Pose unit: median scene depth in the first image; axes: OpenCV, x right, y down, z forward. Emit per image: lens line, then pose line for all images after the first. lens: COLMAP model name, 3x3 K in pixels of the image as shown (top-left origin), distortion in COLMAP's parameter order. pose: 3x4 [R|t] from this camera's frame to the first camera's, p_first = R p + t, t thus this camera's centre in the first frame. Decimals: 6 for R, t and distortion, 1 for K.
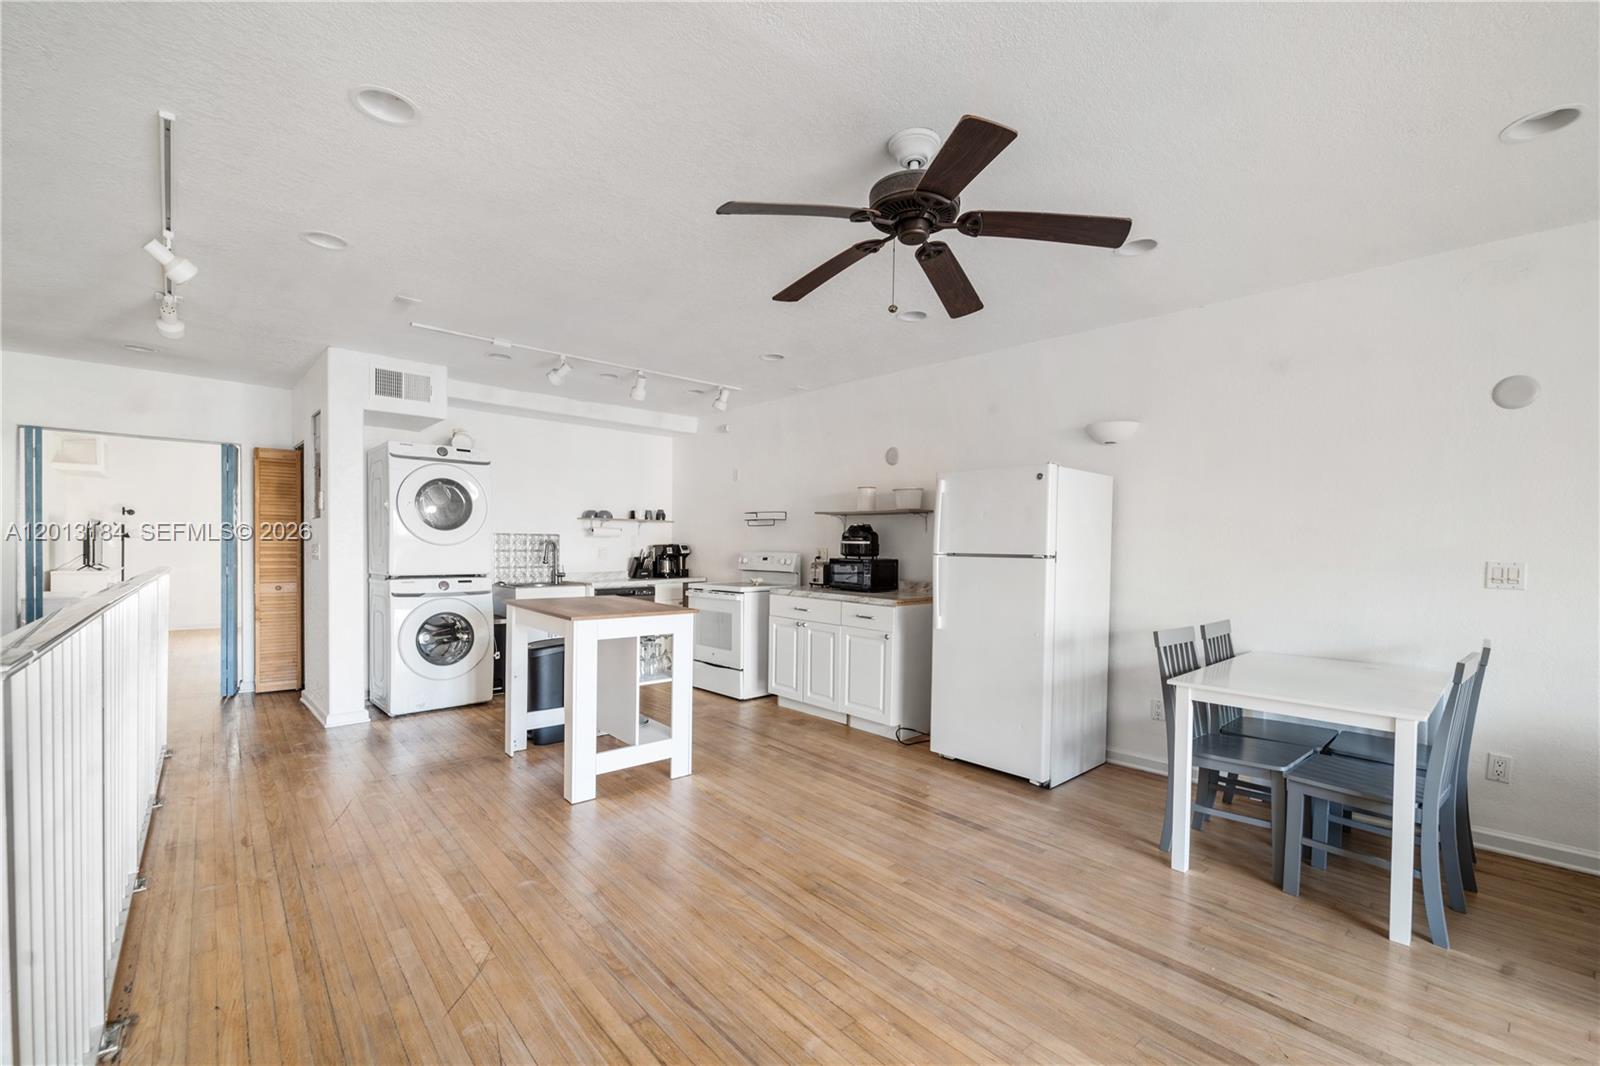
lens RADIAL K [[667.8, 0, 805.5], [0, 667.8, 558.6], [0, 0, 1]] dist [0.003404, -0.000133]
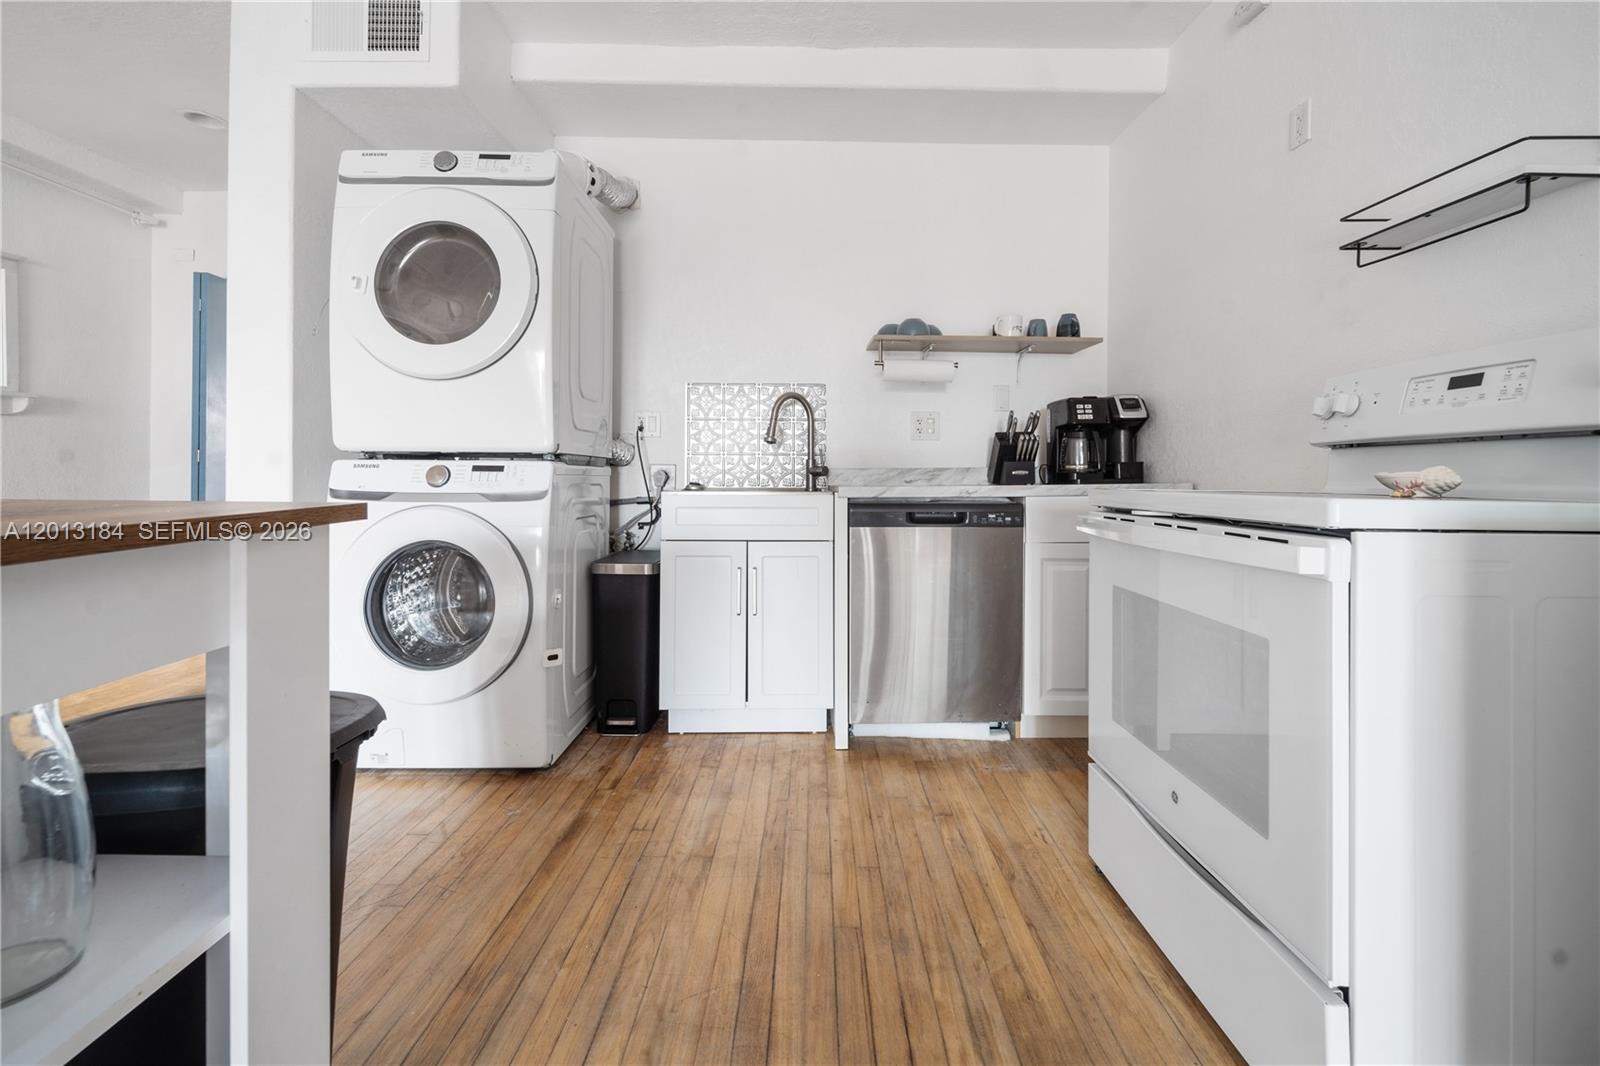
lens RADIAL K [[684.3, 0, 799.1], [0, 684.3, 470.3], [0, 0, 1]] dist [-0.000780, -0.000184]
pose [[0.737870, -0.007664, -0.674900, -0.084758], [-0.010267, 0.999692, -0.022577, 0.043624], [0.674865, 0.023588, 0.737564, 0.832663]]
